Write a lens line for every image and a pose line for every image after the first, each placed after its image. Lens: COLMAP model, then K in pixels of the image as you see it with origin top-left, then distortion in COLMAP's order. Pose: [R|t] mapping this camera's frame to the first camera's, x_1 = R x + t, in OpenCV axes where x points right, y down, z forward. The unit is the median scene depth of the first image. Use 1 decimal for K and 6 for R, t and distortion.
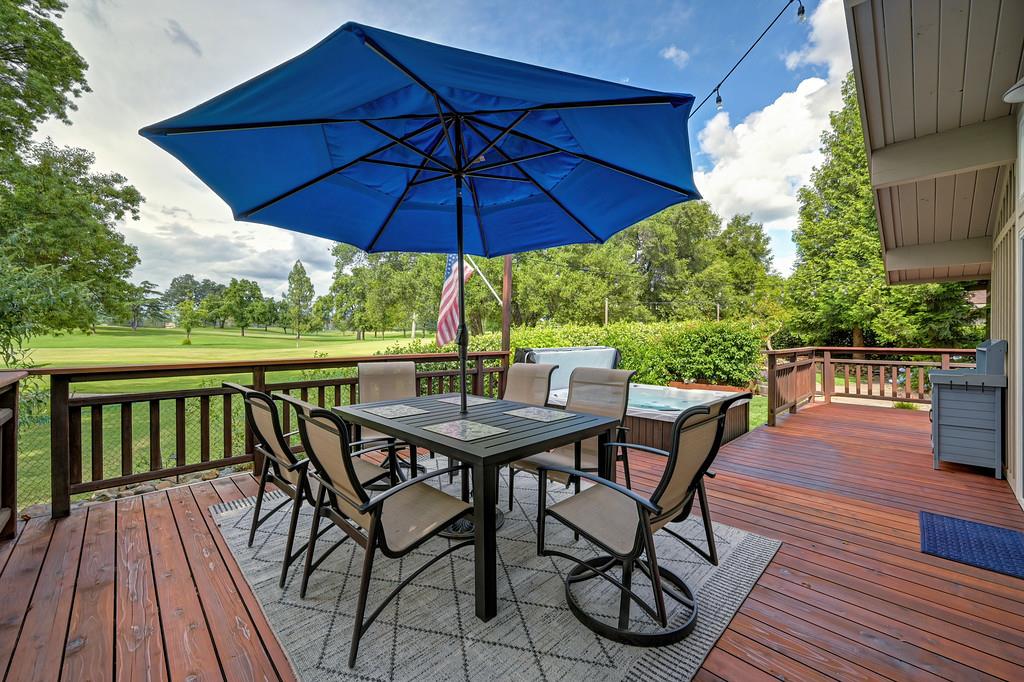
lens RADIAL K [[407.8, 0, 515.0], [0, 407.8, 334.8], [0, 0, 1]] dist [-0.000925, 0.000093]
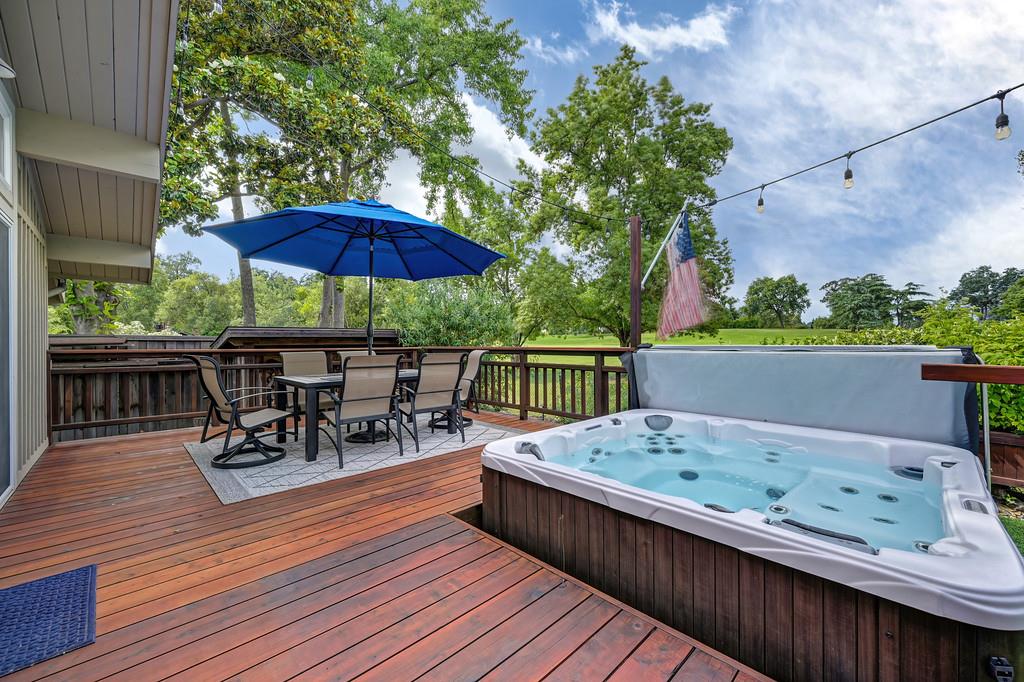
lens RADIAL K [[403.8, 0, 514.0], [0, 403.8, 341.6], [0, 0, 1]] dist [-0.001429, -0.000080]
pose [[-0.027308, -0.005450, -0.999612, 0.908033], [0.008991, 0.999943, -0.005697, 0.059725], [0.999587, -0.009143, -0.027258, 0.944428]]
